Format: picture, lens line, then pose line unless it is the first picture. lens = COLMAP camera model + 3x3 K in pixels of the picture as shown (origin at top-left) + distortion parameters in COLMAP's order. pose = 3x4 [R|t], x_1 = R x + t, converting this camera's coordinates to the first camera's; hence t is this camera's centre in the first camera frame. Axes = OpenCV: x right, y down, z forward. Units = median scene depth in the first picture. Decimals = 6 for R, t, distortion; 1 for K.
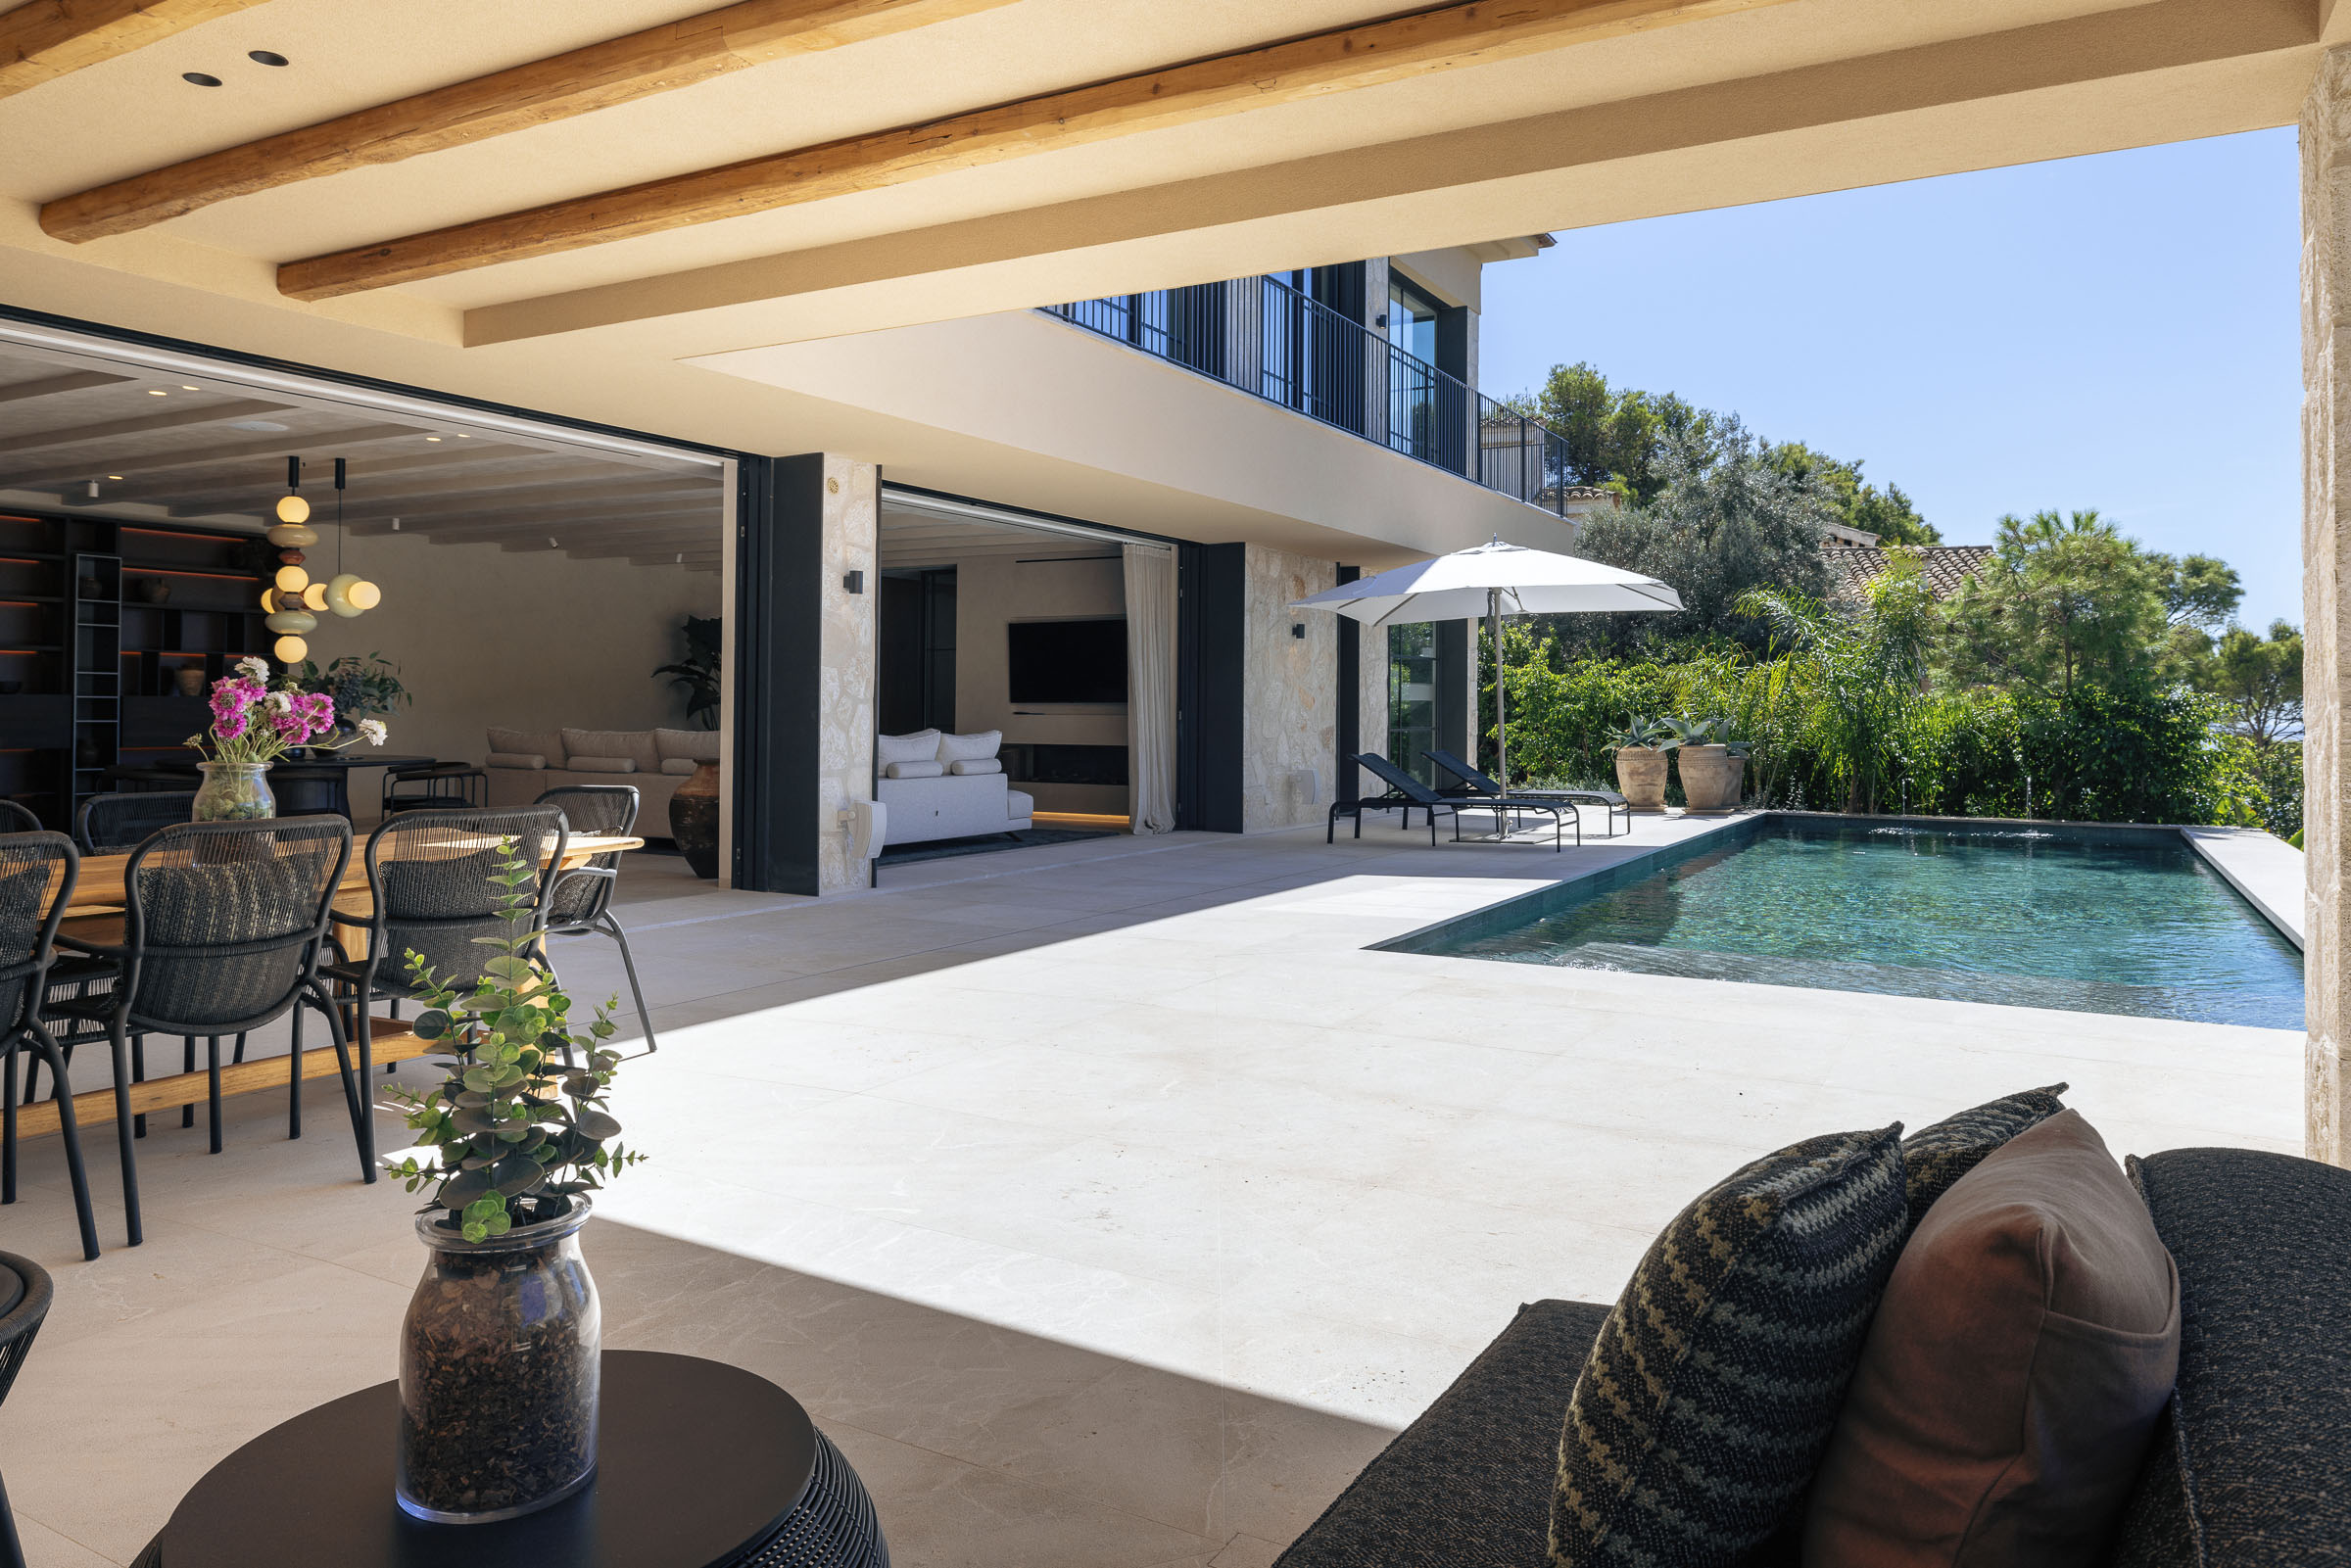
lens RADIAL K [[1568.7, 0, 1124.3], [0, 1568.7, 673.9], [0, 0, 1]] dist [-0.000281, -0.000464]
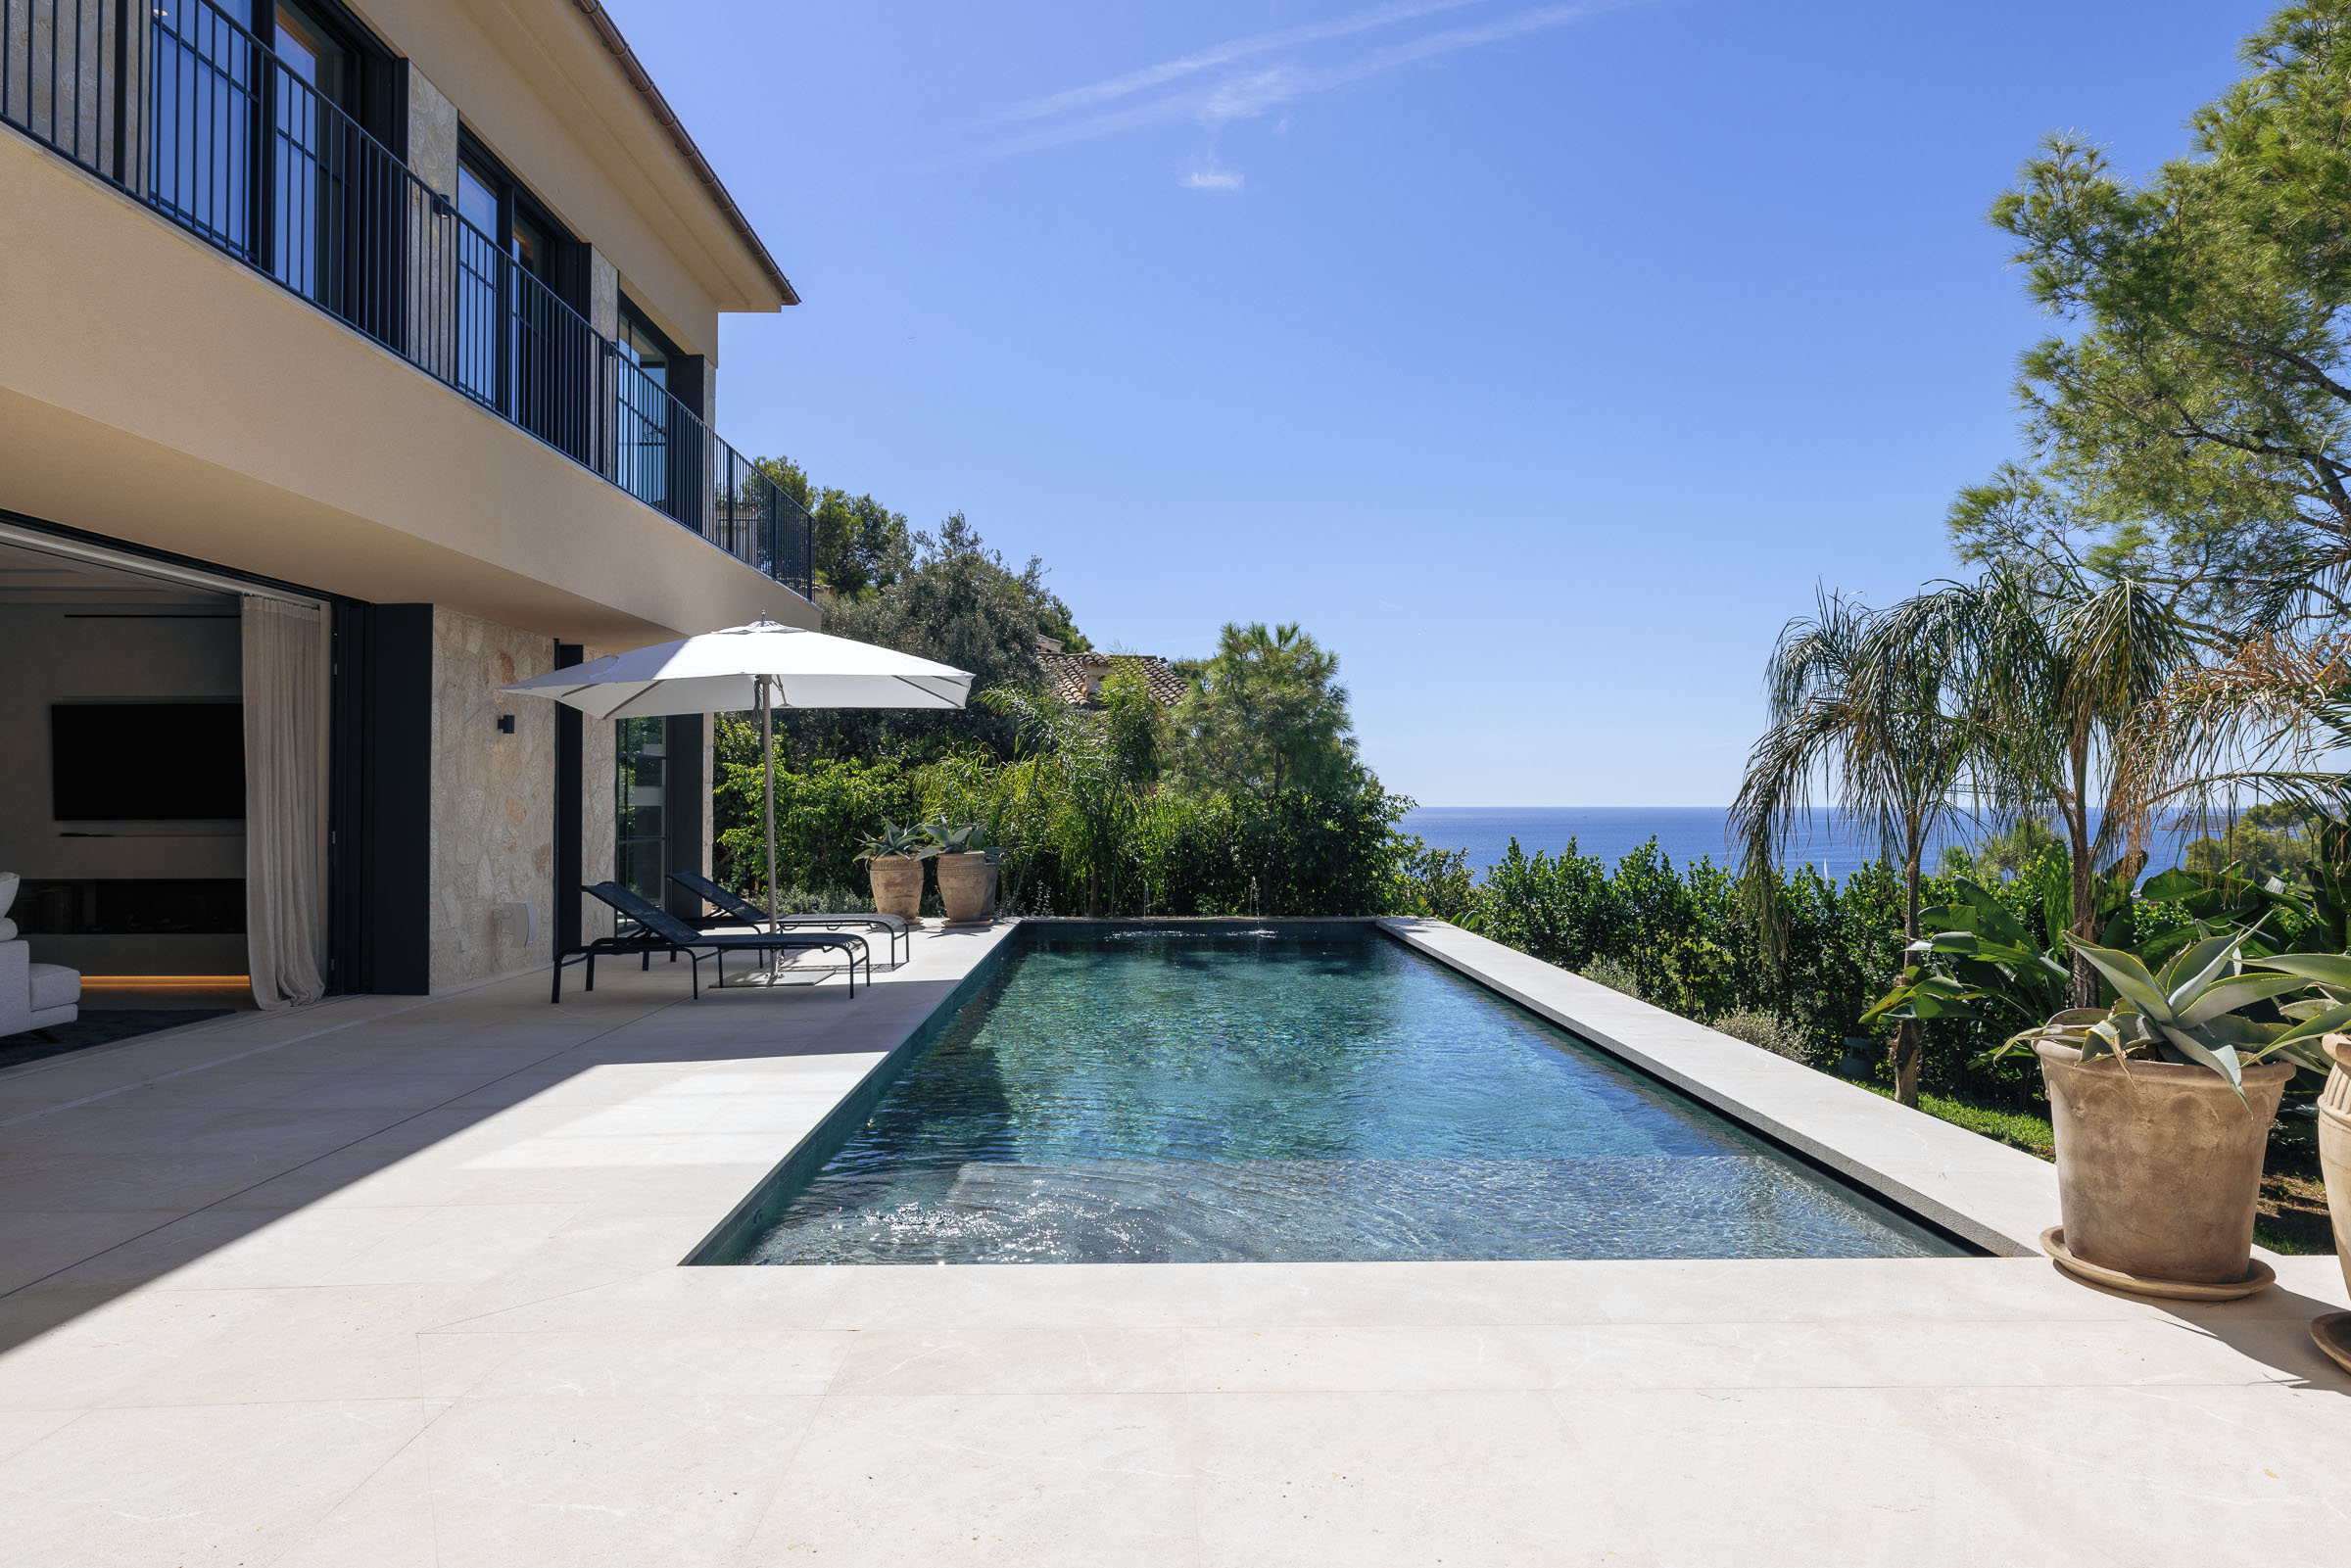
lens RADIAL K [[1462.8, 0, 1130.2], [0, 1462.8, 768.5], [0, 0, 1]] dist [-0.013481, 0.010683]
pose [[0.856850, 0.002196, 0.515561, 0.003103], [-0.004183, 0.999988, 0.002692, -0.007649], [-0.515548, -0.004463, 0.856849, 0.197603]]
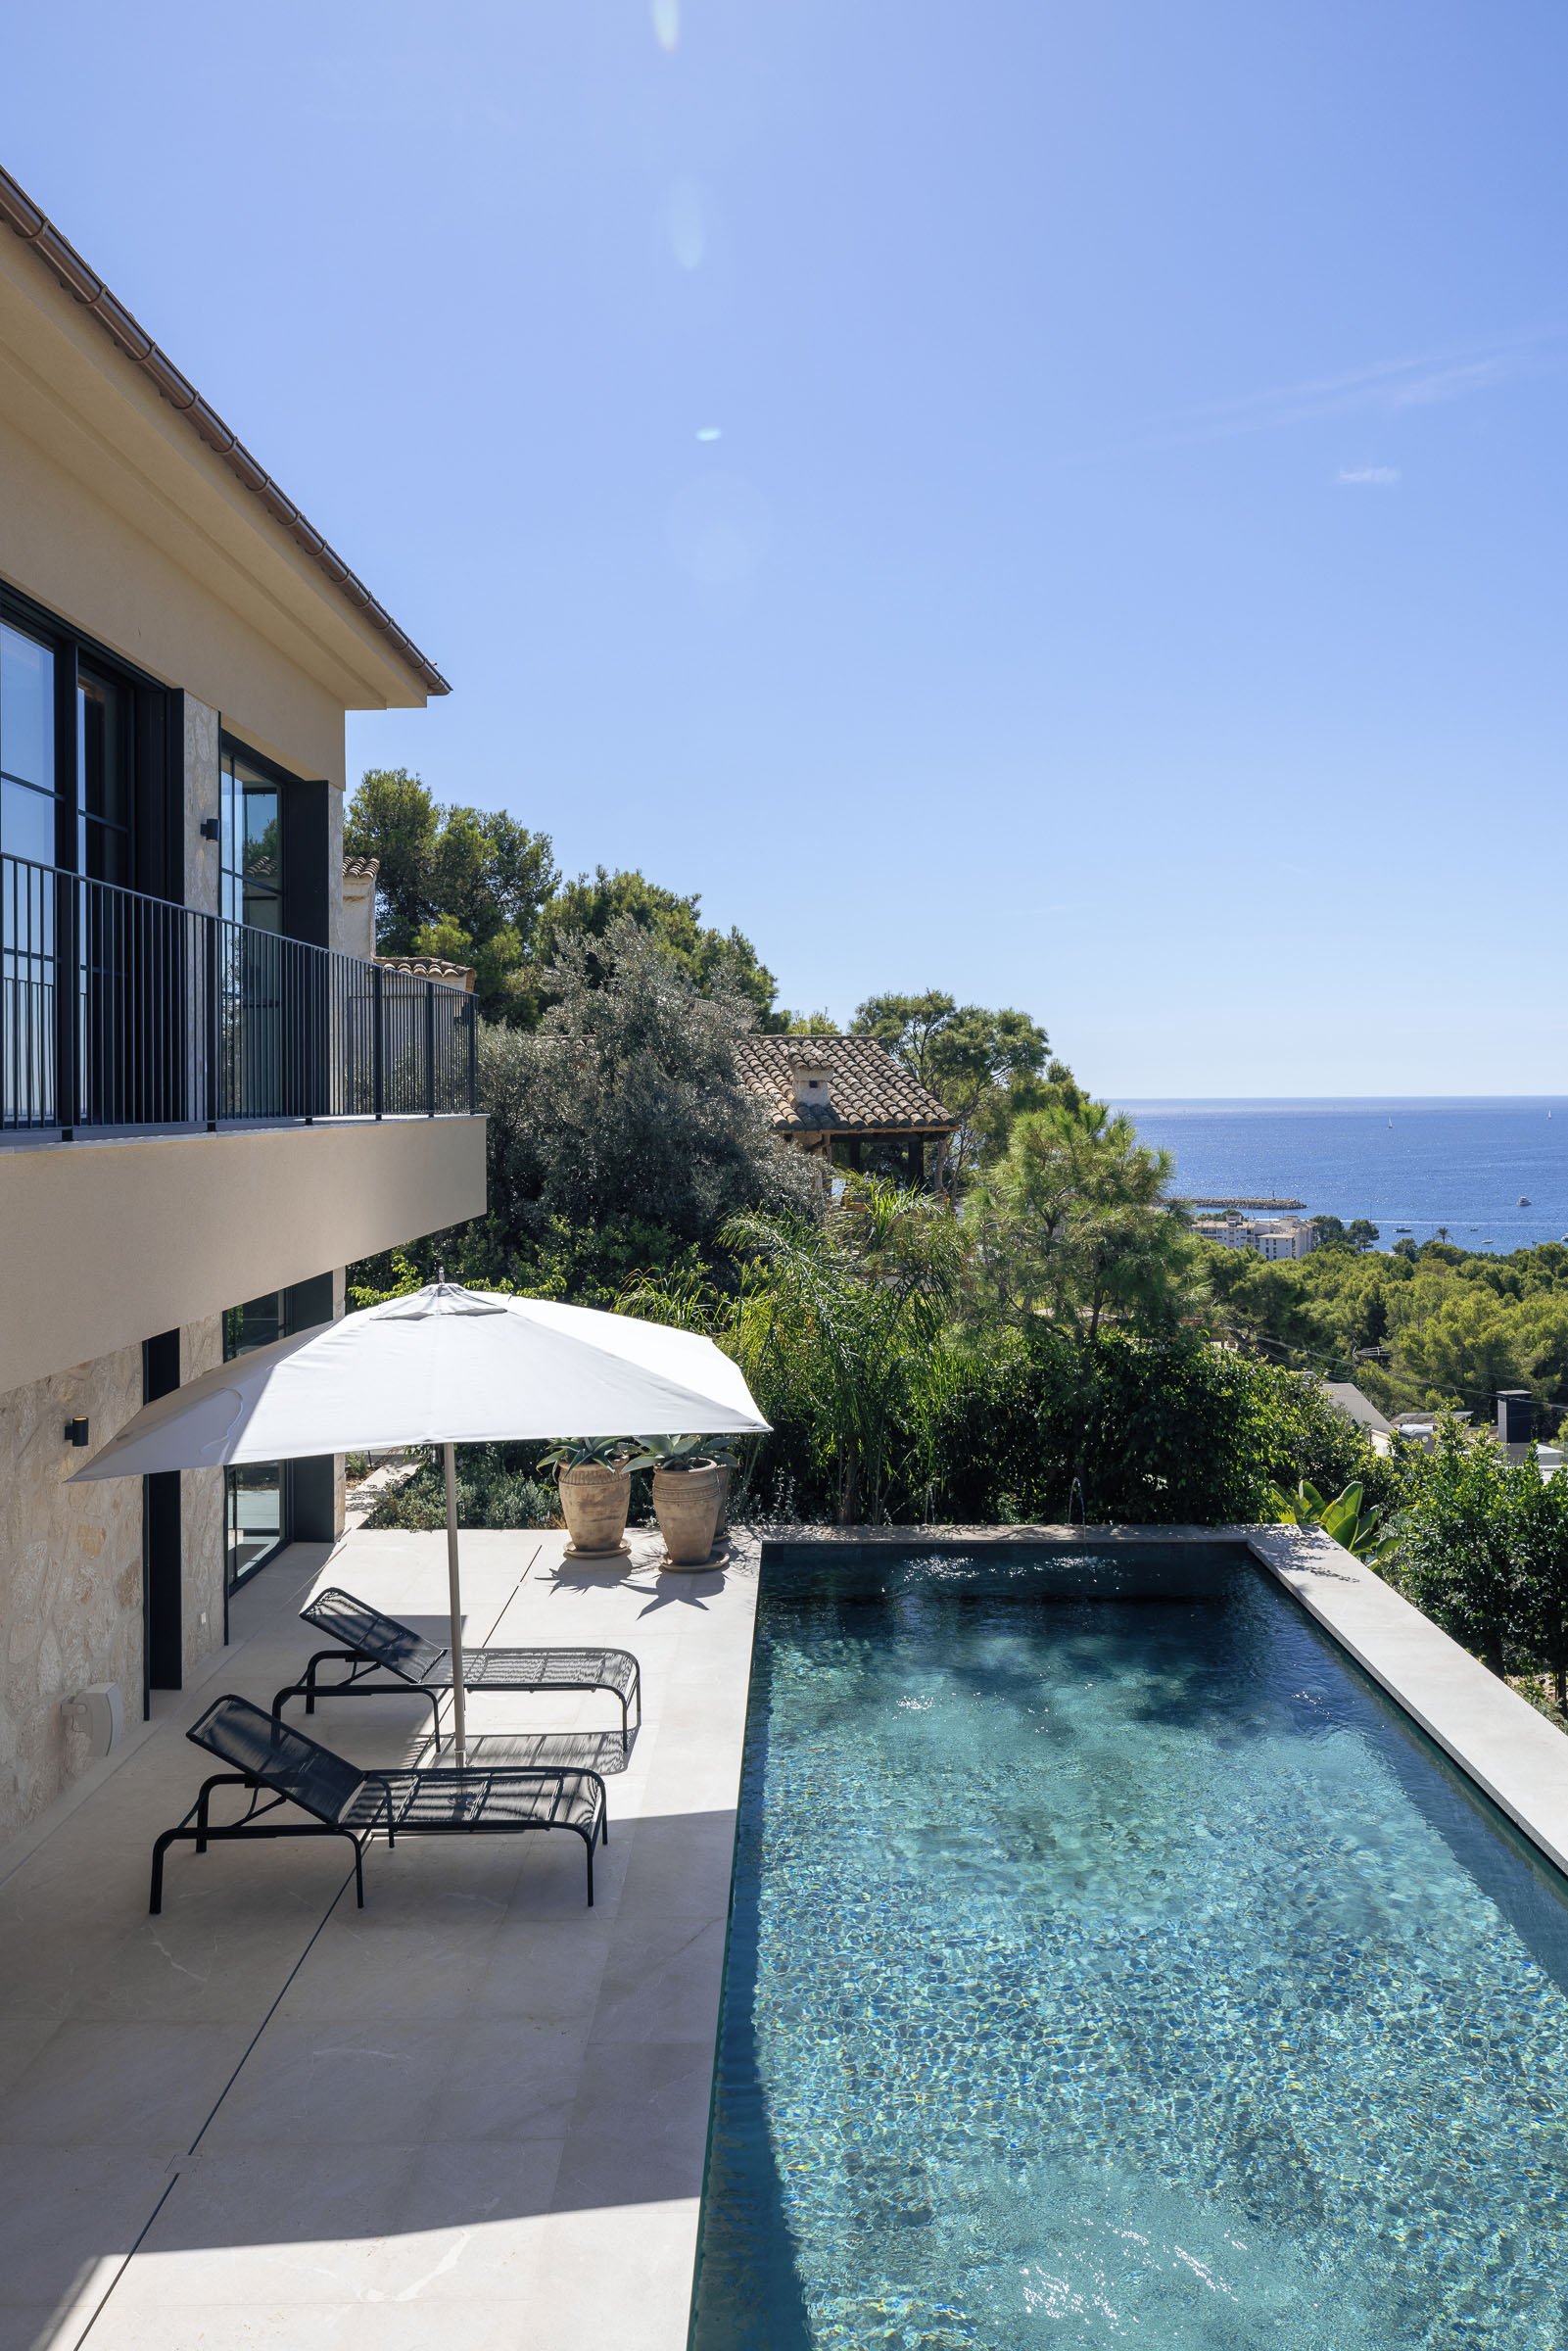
lens RADIAL K [[1708.9, 0, 718.5], [0, 1708.9, 1044.7], [0, 0, 1]] dist [-0.013104, 0.010147]
pose [[0.875421, -0.009094, 0.483275, 0.019427], [0.003990, 0.999925, 0.011589, -0.148110], [-0.483344, -0.008217, 0.875392, 0.335832]]
